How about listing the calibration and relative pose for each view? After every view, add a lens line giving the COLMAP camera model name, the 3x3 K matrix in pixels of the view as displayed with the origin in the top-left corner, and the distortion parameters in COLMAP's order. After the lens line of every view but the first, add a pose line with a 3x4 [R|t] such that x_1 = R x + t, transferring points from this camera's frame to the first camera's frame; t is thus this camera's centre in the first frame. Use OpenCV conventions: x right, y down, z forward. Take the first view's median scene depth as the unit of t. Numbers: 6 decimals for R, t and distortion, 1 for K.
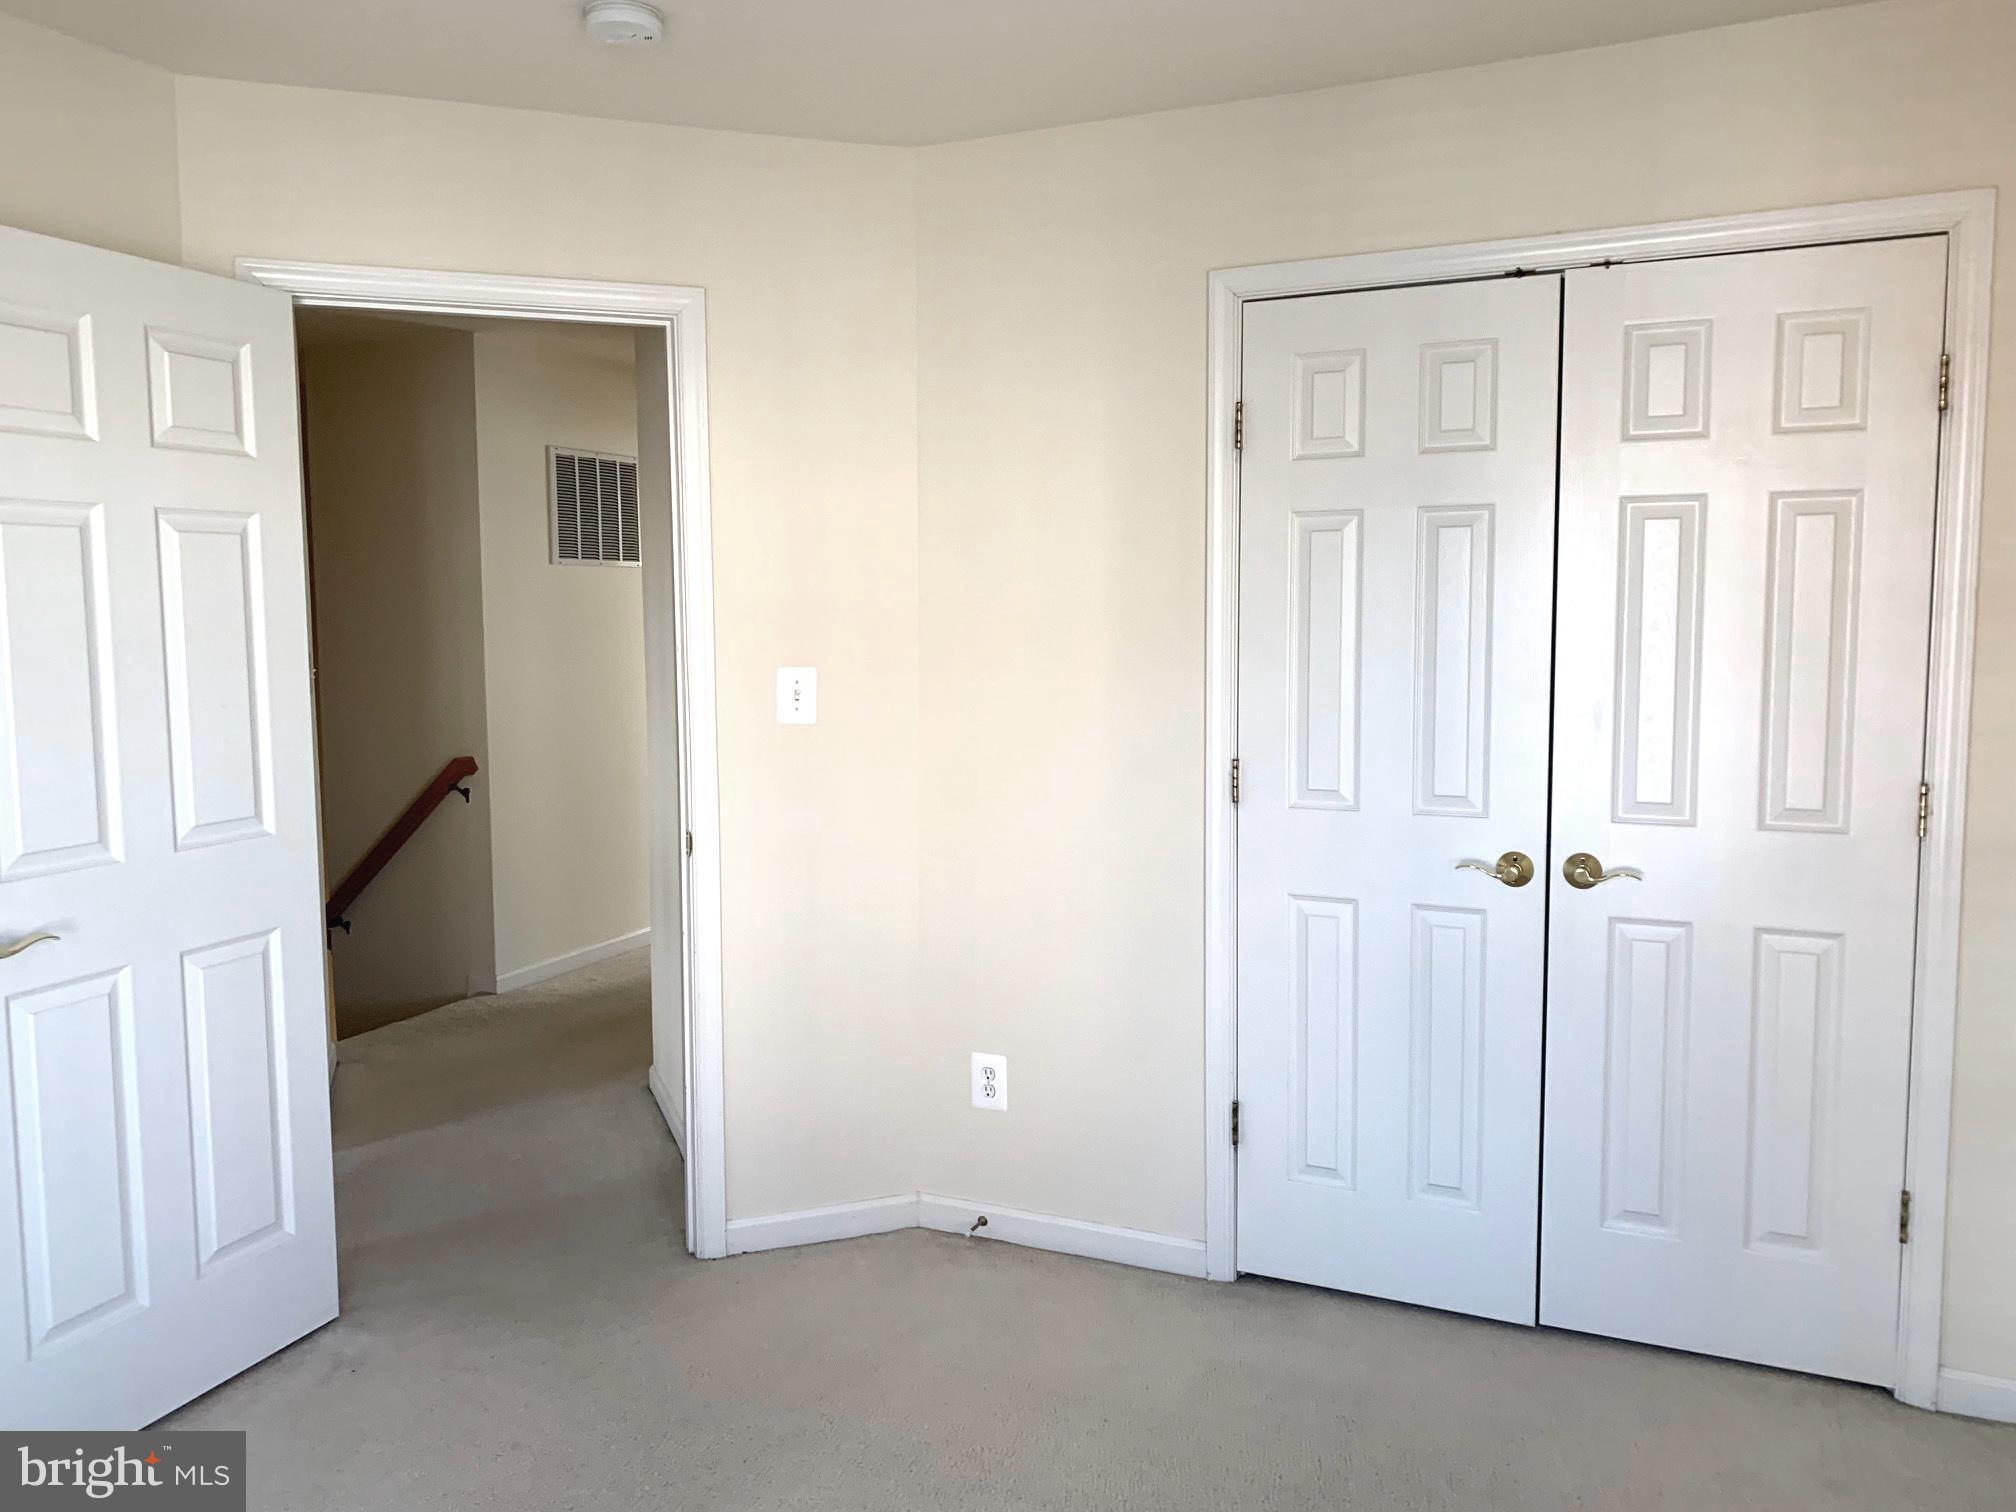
lens RADIAL K [[1537.1, 0, 1008.0], [0, 1537.1, 756.0], [0, 0, 1]] dist [0.000643, 0.006926]
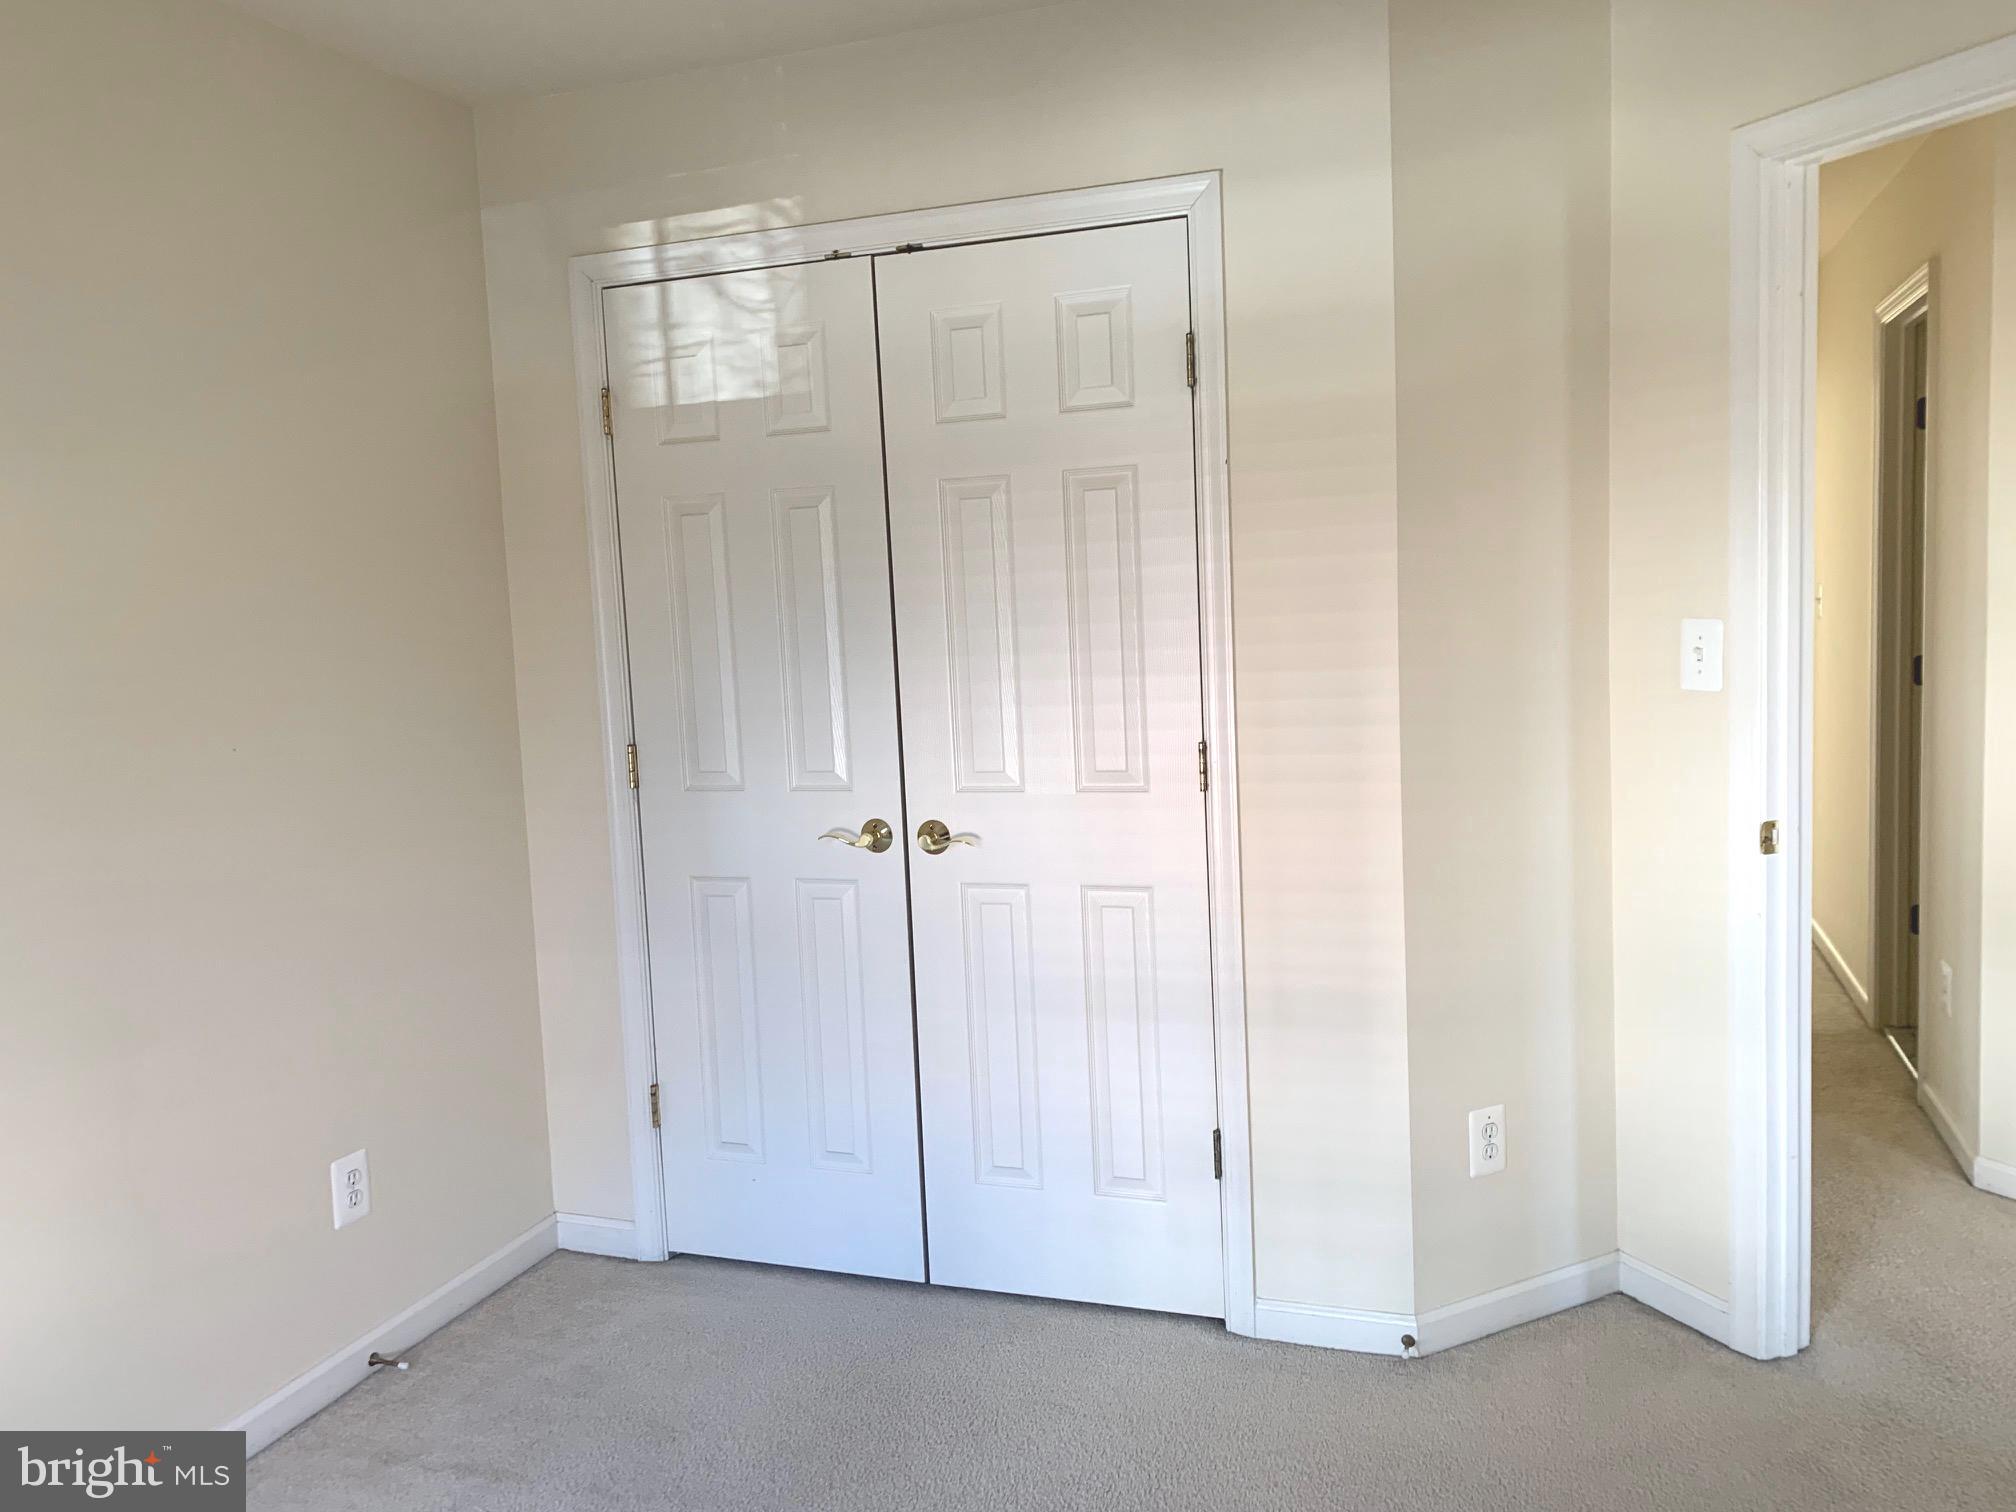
lens RADIAL K [[1731.1, 0, 1008.0], [0, 1731.1, 756.0], [0, 0, 1]] dist [0.053900, 0.001104]
pose [[0.997832, -0.037805, 0.053874, 0.347888], [0.037433, 0.999268, 0.007908, 0.012585], [-0.054133, -0.005874, 0.998516, -0.155603]]
